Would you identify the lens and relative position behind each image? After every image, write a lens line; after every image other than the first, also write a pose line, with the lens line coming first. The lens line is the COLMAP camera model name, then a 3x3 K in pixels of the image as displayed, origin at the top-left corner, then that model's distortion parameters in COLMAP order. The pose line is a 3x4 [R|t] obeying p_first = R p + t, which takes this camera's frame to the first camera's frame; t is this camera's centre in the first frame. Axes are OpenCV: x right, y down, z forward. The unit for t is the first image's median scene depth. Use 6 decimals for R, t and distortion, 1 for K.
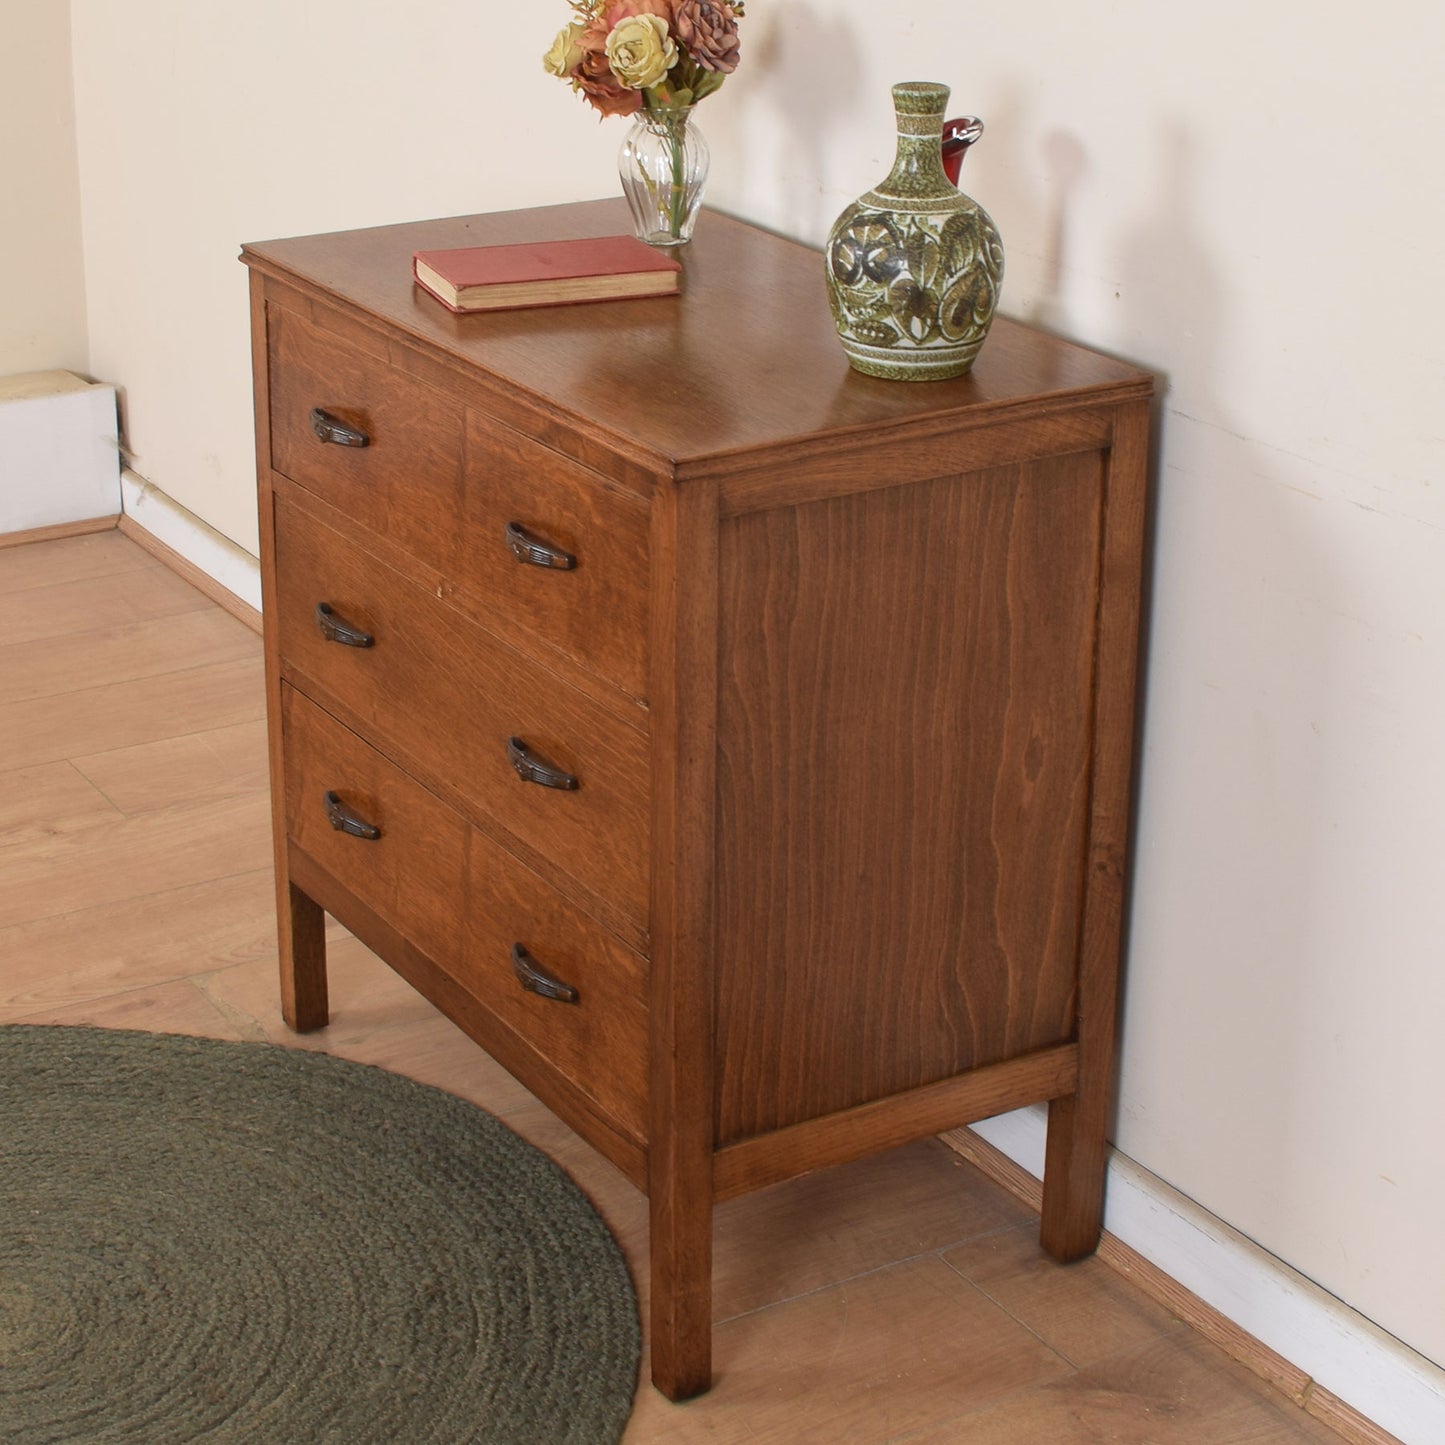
lens RADIAL K [[2986.2, 0, 668.3], [0, 2986.2, 607.3], [0, 0, 1]] dist [-0.085466, 0.000000]
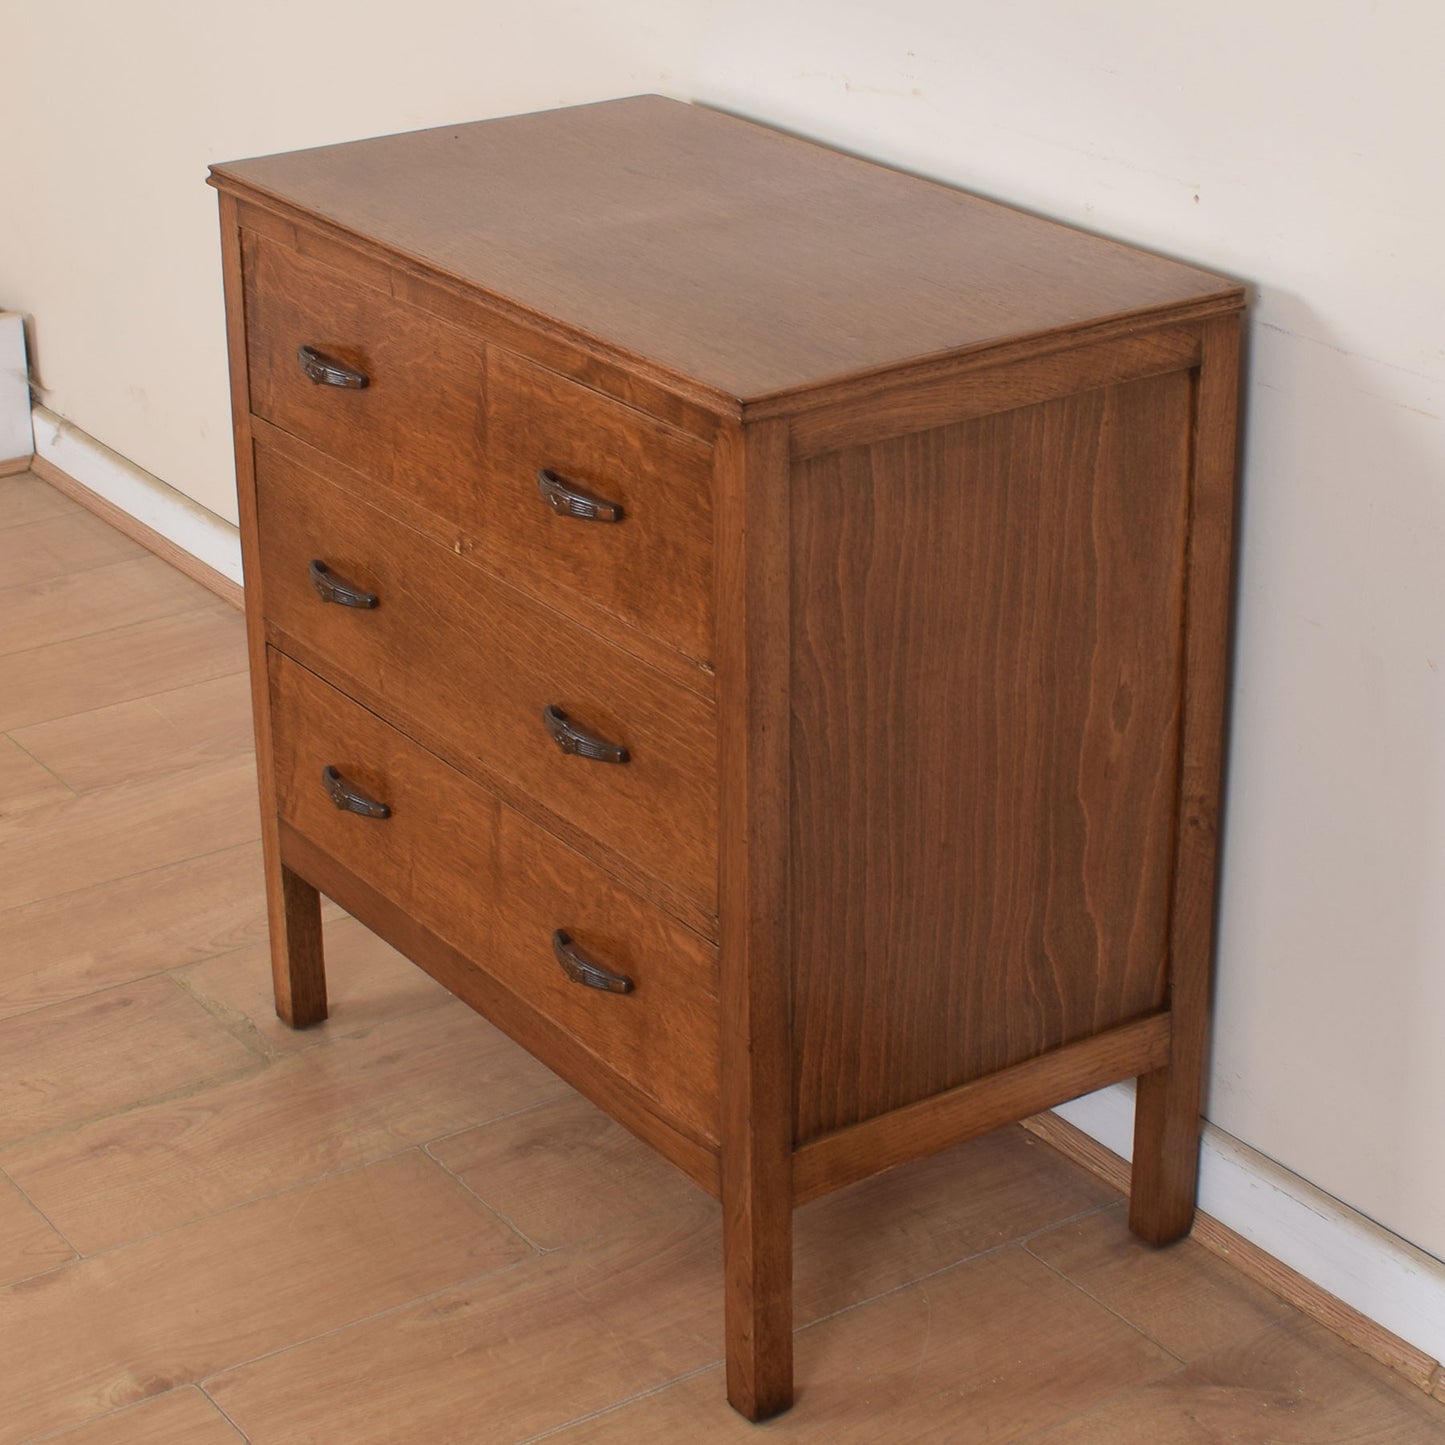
lens RADIAL K [[3187.7, 0, 736.6], [0, 3187.7, 630.9], [0, 0, 1]] dist [-0.089028, 0.000000]
pose [[0.997663, -0.036802, 0.057565, -0.050921], [0.034582, 0.998636, 0.039110, -0.015219], [-0.058926, -0.037028, 0.997575, 0.031344]]
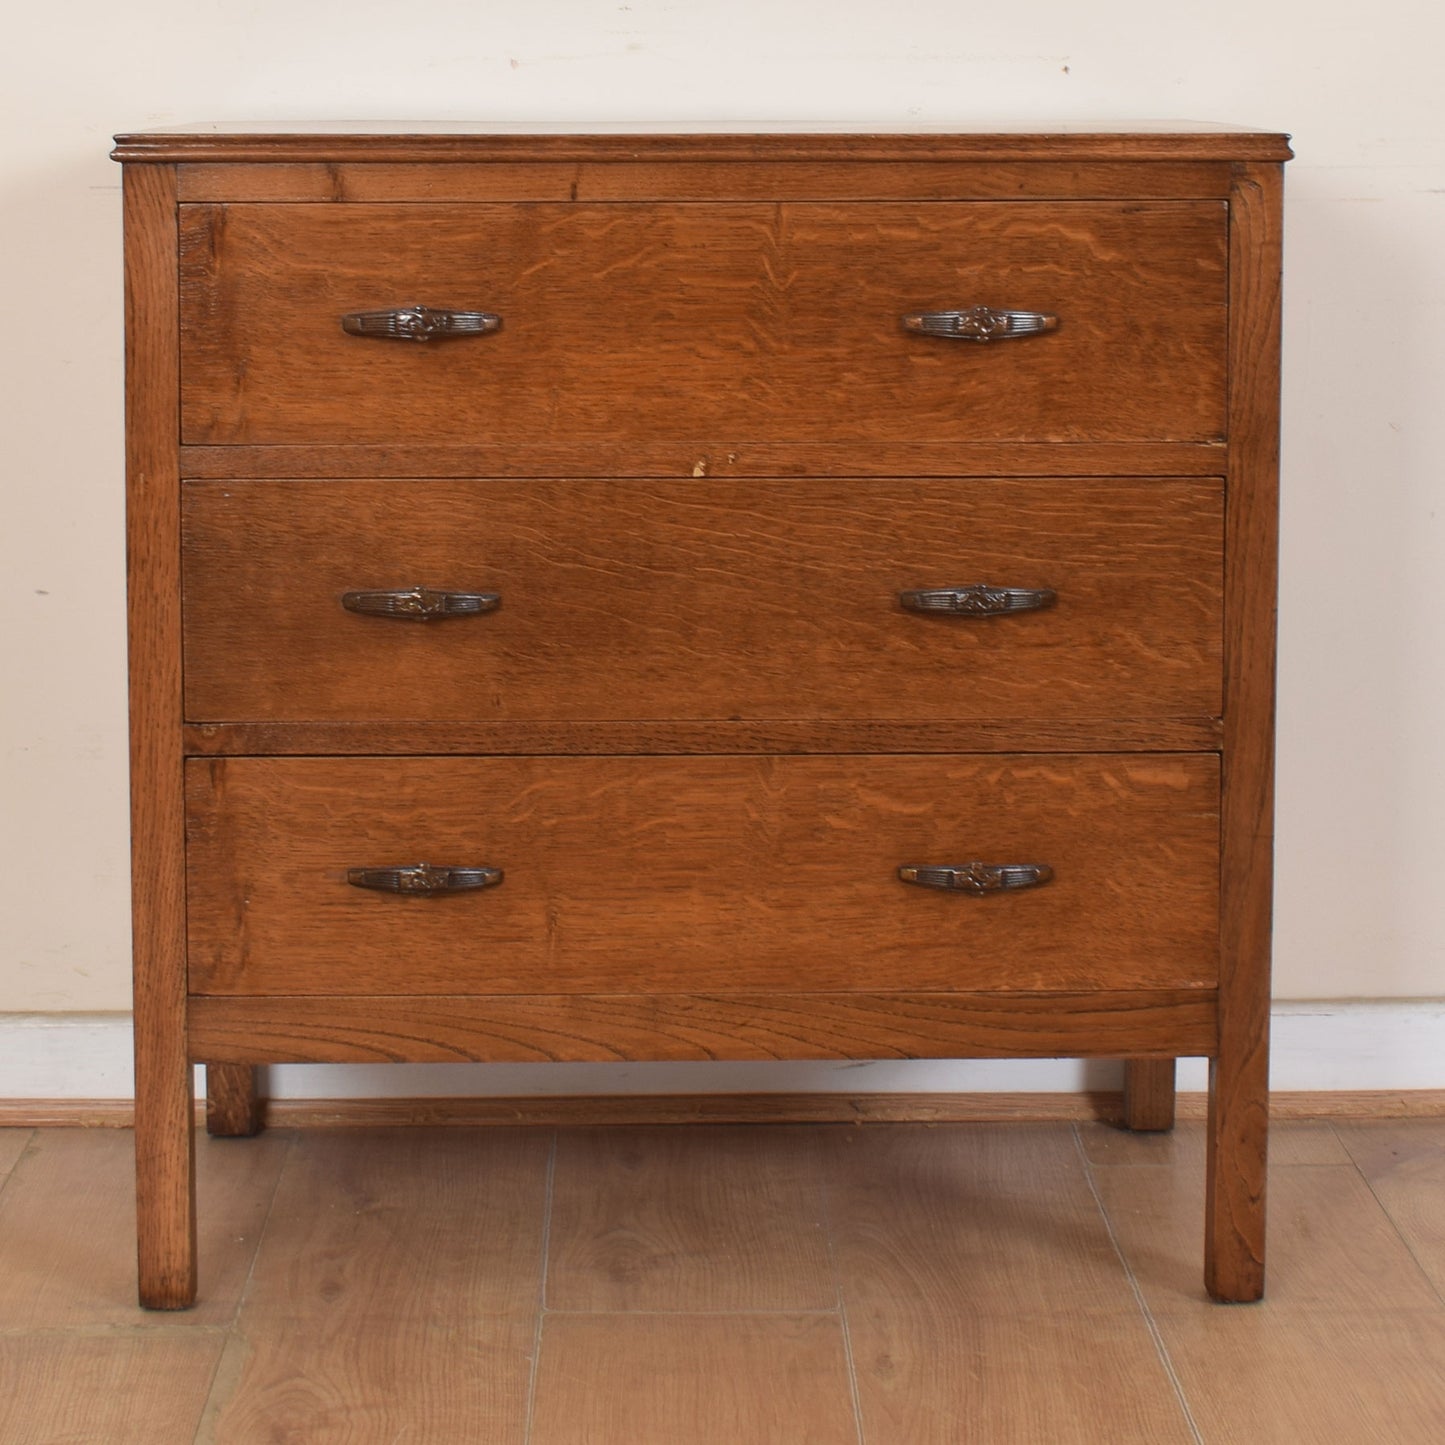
lens RADIAL K [[3625.2, 0, 647.0], [0, 3625.2, 429.1], [0, 0, 1]] dist [-0.090523, 0.000000]
pose [[0.507700, -0.092165, 0.856590, -0.945293], [0.296874, 0.952083, -0.073517, 0.053786], [-0.808768, 0.291624, 0.510734, 0.541280]]
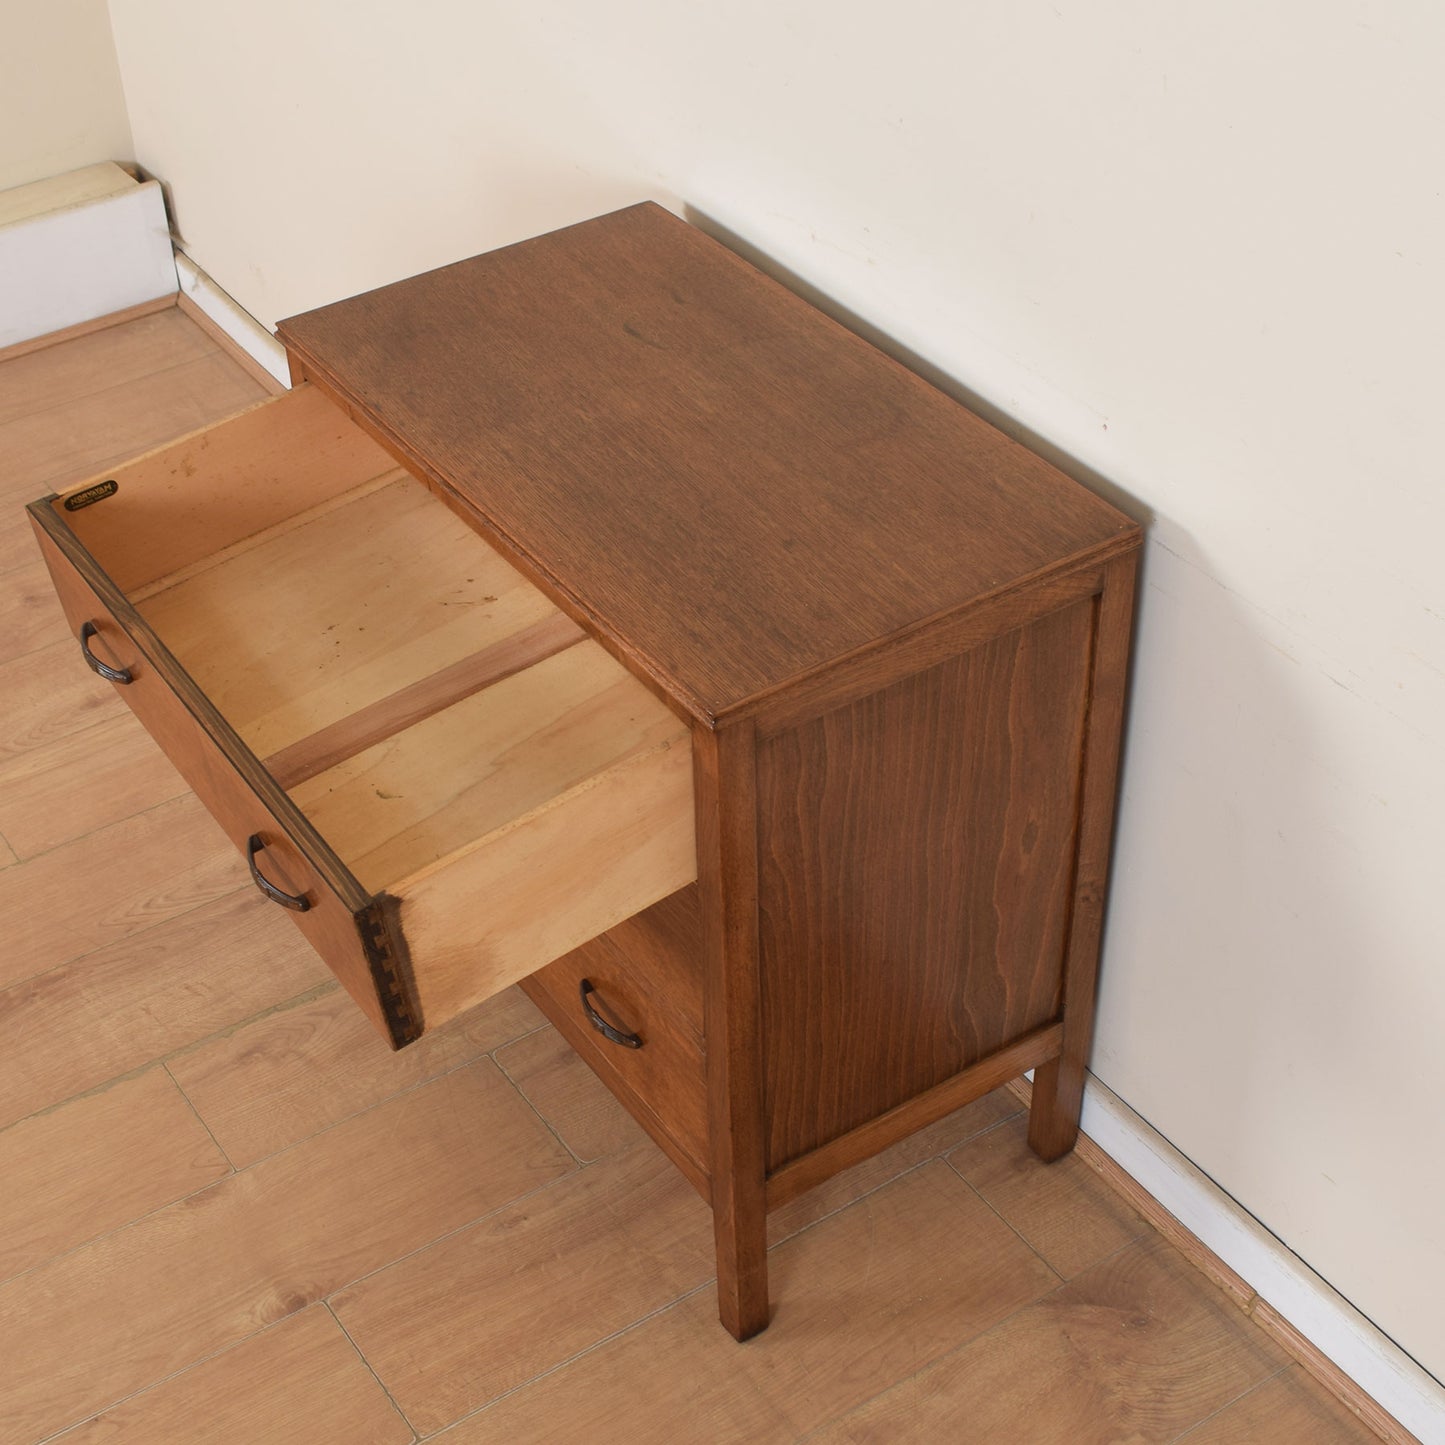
lens RADIAL K [[2336.0, 0, 712.2], [0, 2336.0, 774.8], [0, 0, 1]] dist [-0.088857, 0.000000]
pose [[0.998051, -0.059276, 0.019503, -0.014395], [0.049268, 0.940322, 0.336702, -0.276650], [-0.038297, -0.335084, 0.941409, 0.173455]]
